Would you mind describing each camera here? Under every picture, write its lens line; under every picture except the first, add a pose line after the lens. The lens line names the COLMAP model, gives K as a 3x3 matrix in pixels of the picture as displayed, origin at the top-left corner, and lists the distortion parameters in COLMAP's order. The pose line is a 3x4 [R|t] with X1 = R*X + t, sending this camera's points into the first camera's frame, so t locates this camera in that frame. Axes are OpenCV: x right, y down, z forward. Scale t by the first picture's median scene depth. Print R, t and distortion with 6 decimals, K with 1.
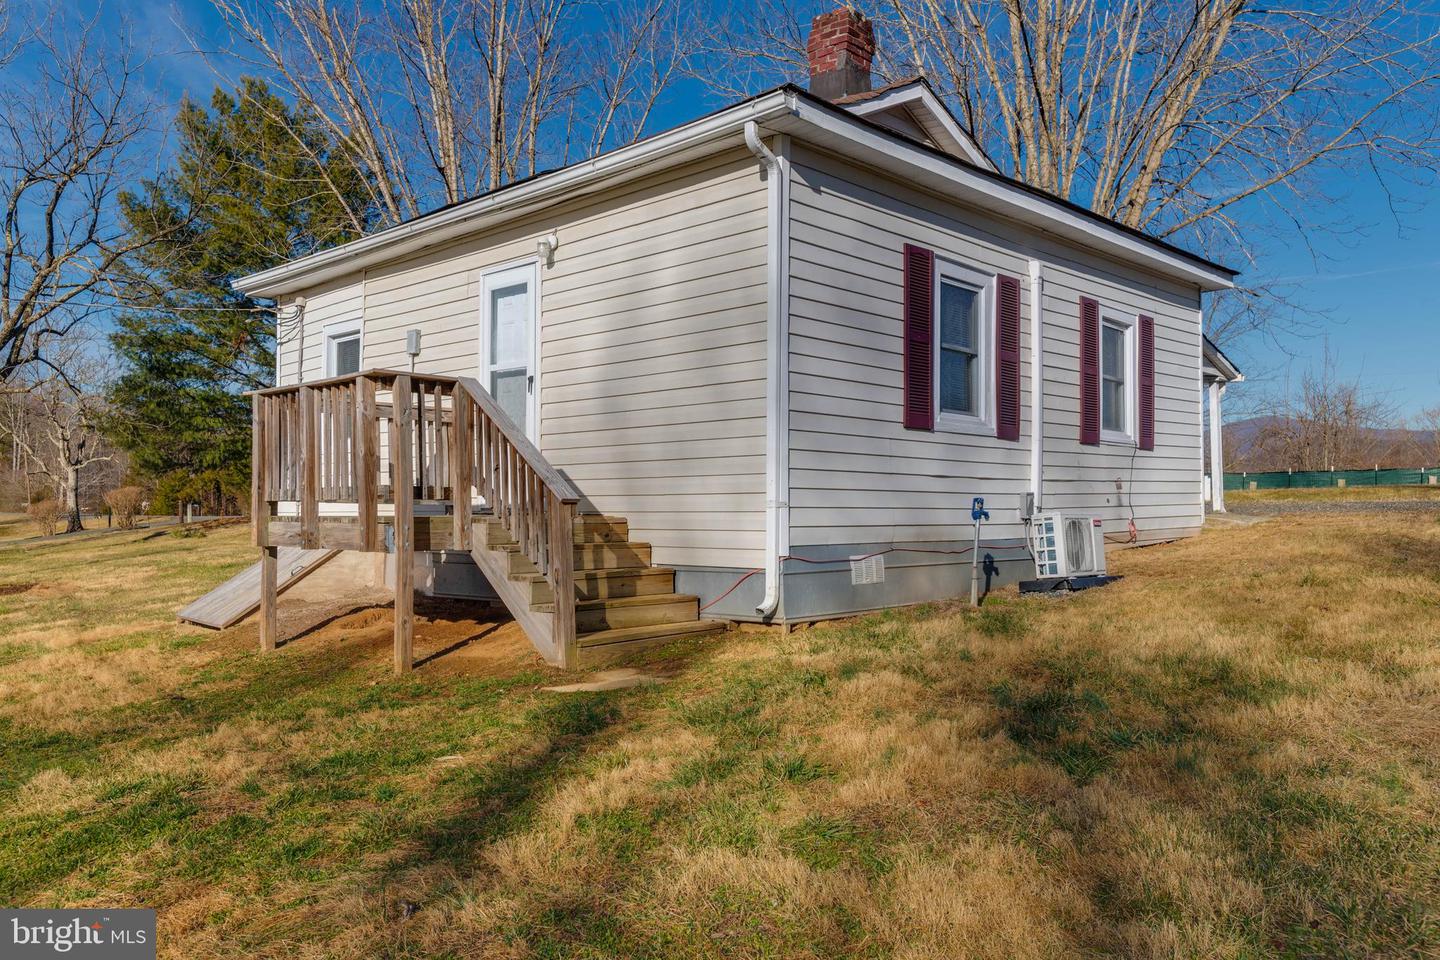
lens RADIAL K [[1047.9, 0, 720.0], [0, 1047.9, 480.0], [0, 0, 1]] dist [0.001956, 0.000200]
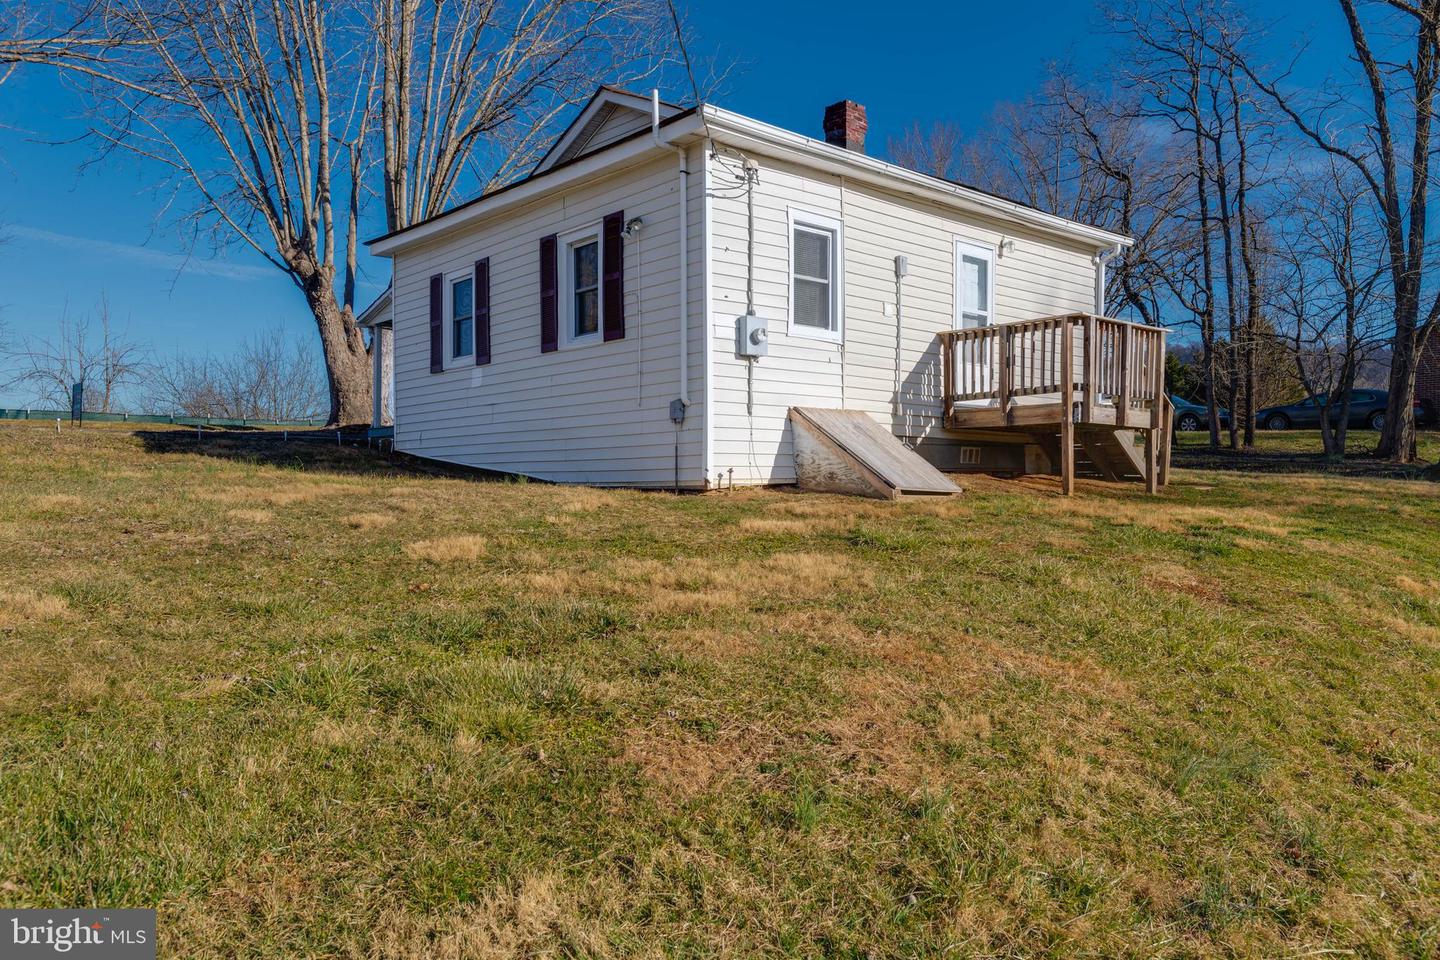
lens RADIAL K [[1047.9, 0, 720.0], [0, 1047.9, 480.0], [0, 0, 1]] dist [0.001956, 0.000200]
pose [[0.105415, 0.000984, 0.994428, -1.540178], [-0.031622, 0.999497, 0.002363, 0.124031], [-0.993925, -0.031695, 0.105393, 1.073529]]
